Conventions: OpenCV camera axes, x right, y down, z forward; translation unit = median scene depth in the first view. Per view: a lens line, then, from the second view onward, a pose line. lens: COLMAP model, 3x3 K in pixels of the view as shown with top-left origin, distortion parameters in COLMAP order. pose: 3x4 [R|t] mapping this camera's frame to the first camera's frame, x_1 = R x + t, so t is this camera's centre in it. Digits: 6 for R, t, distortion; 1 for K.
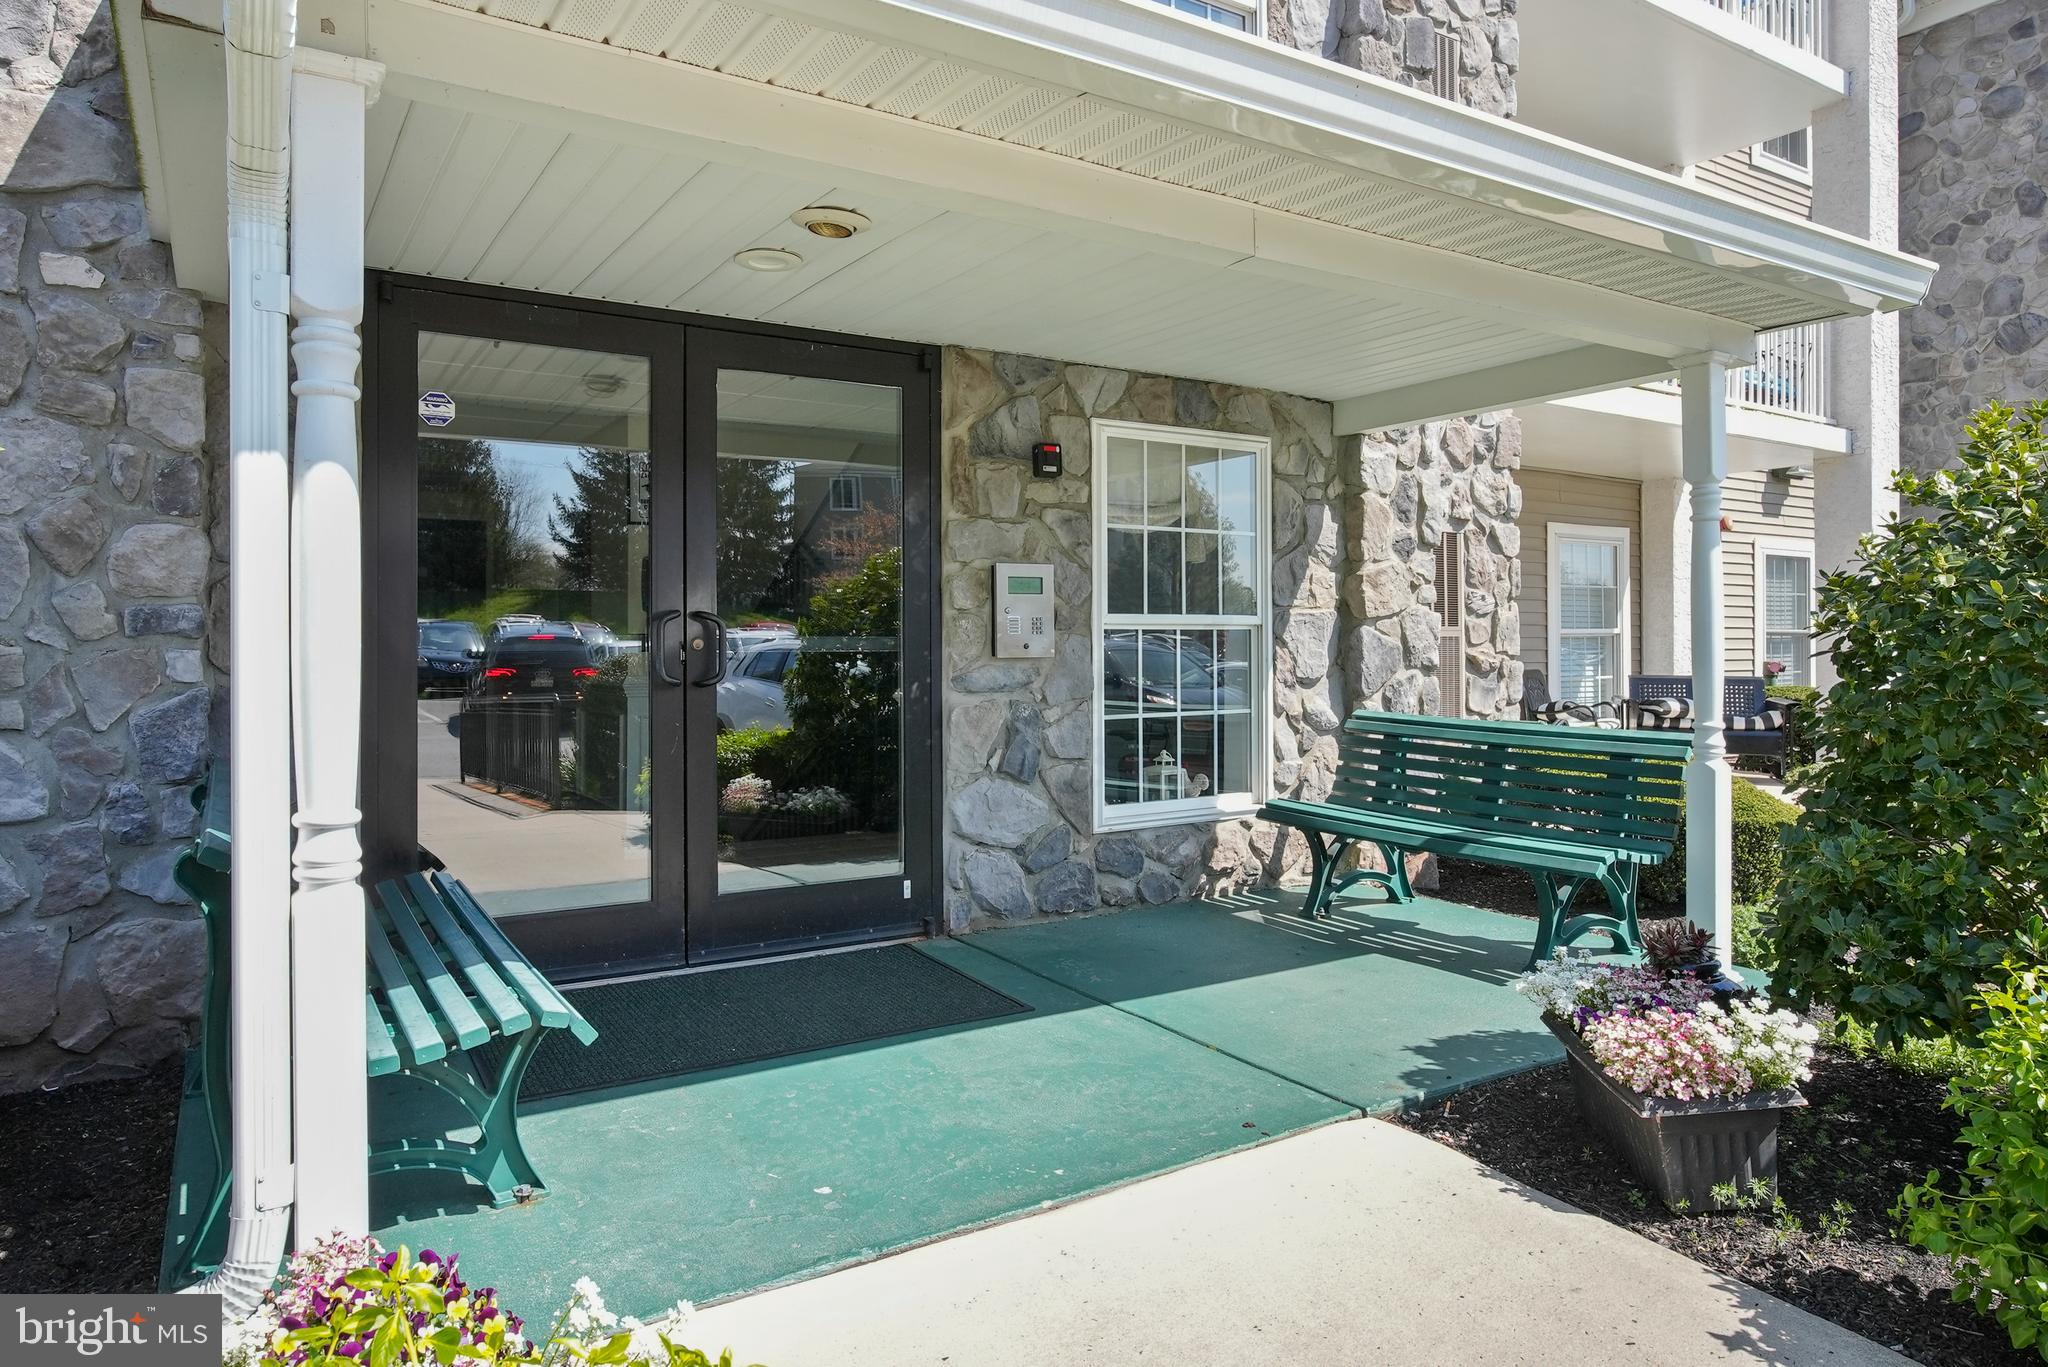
lens RADIAL K [[1286.6, 0, 1026.5], [0, 1286.6, 634.7], [0, 0, 1]] dist [-0.053982, 0.056060]
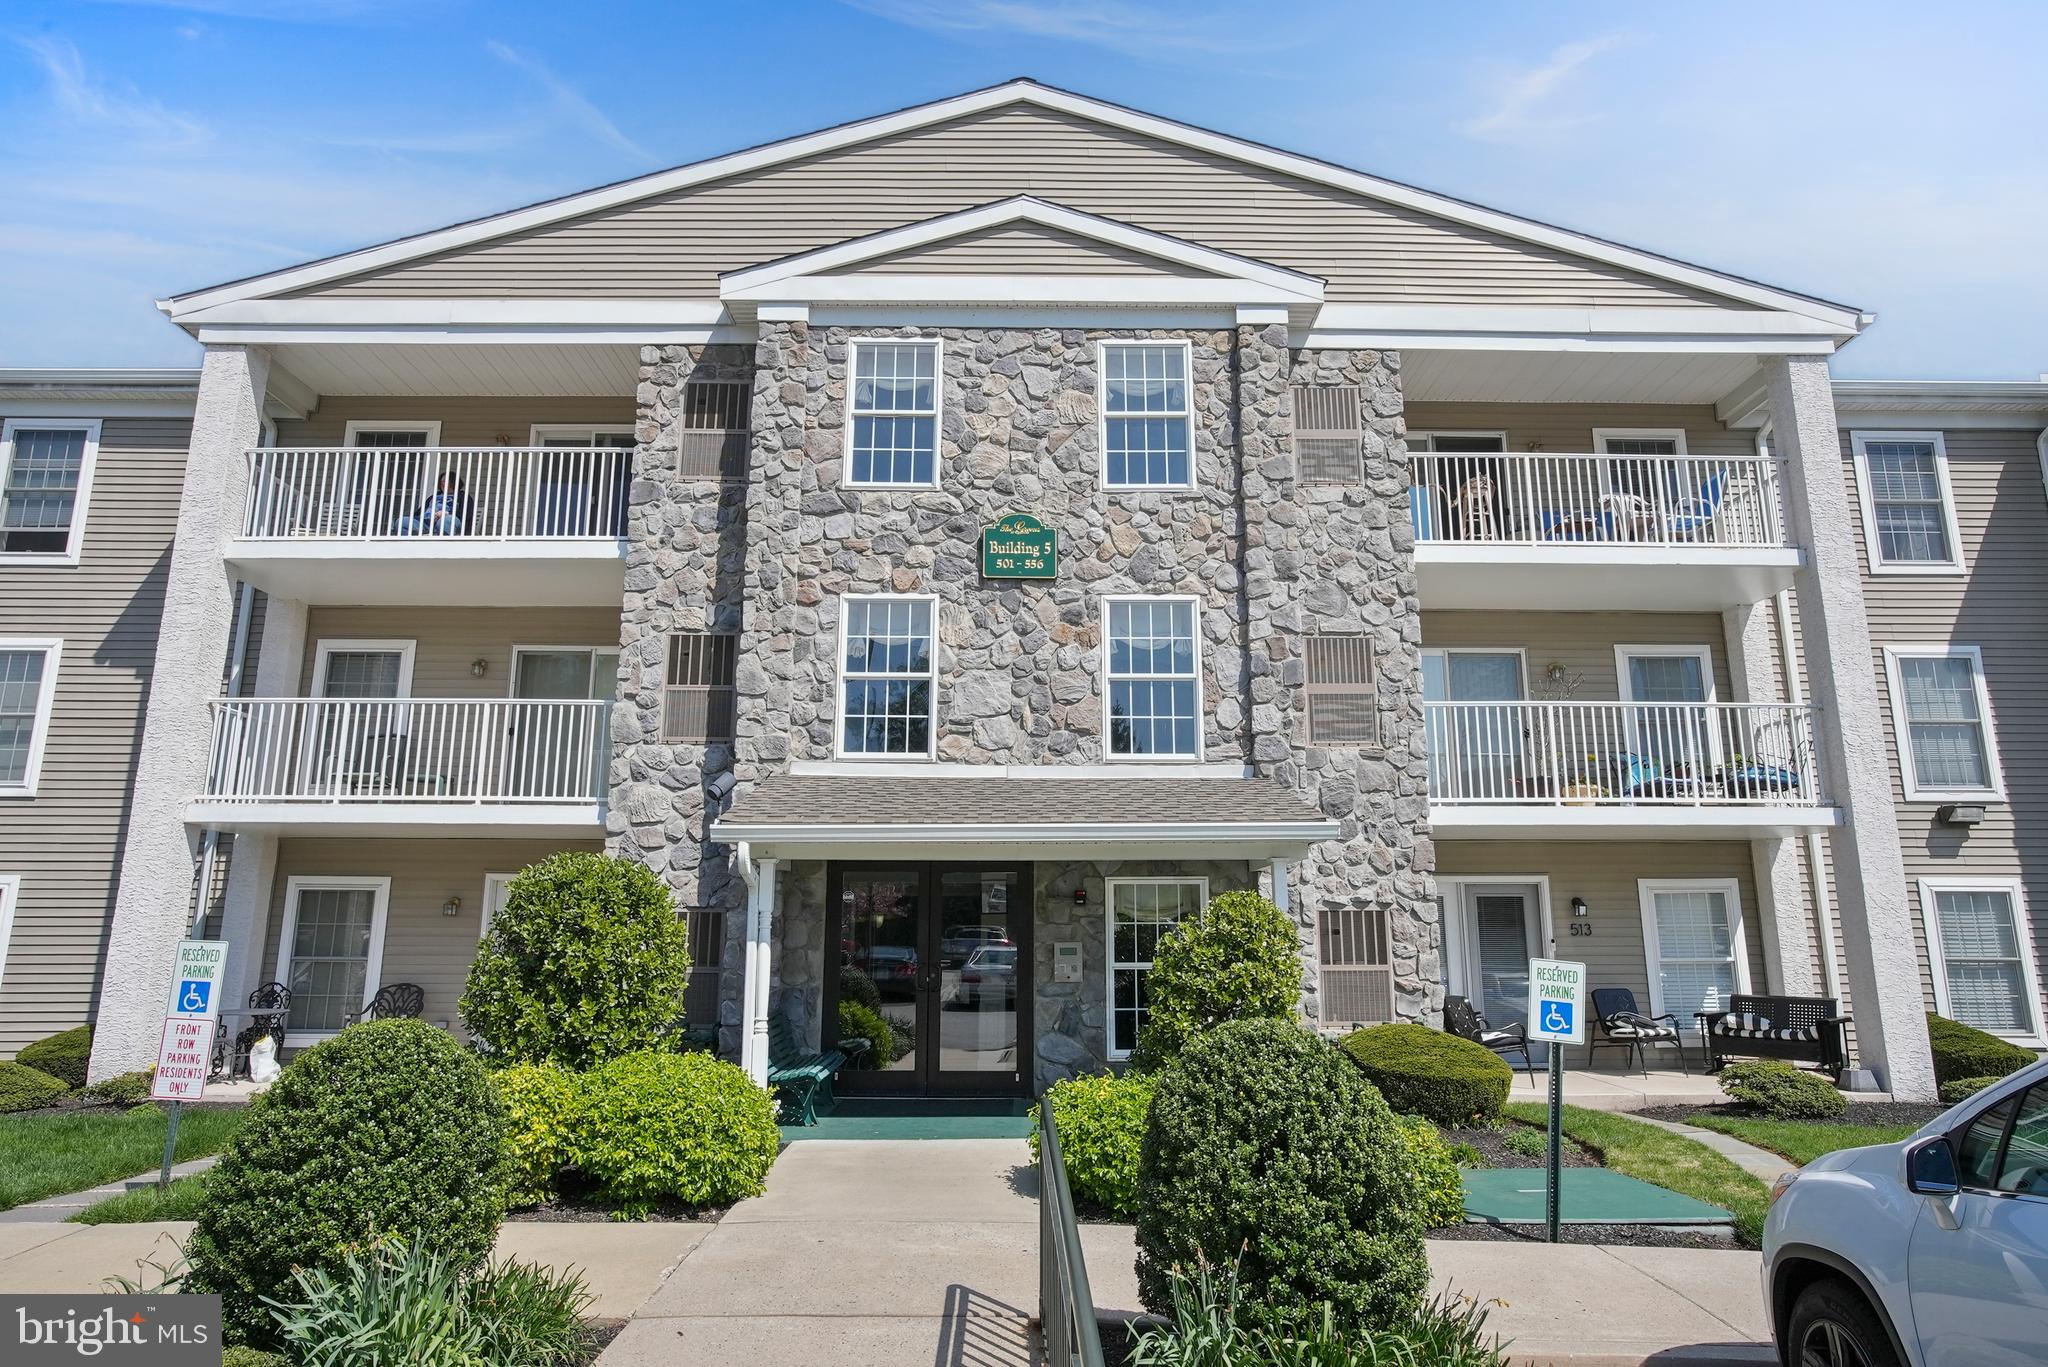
lens RADIAL K [[1286.6, 0, 1026.5], [0, 1286.6, 634.7], [0, 0, 1]] dist [-0.053982, 0.056060]
pose [[0.851388, -0.118097, -0.511068, 1.154218], [0.000062, 0.974348, -0.225047, -0.070840], [0.524536, 0.191570, 0.829556, -1.080592]]
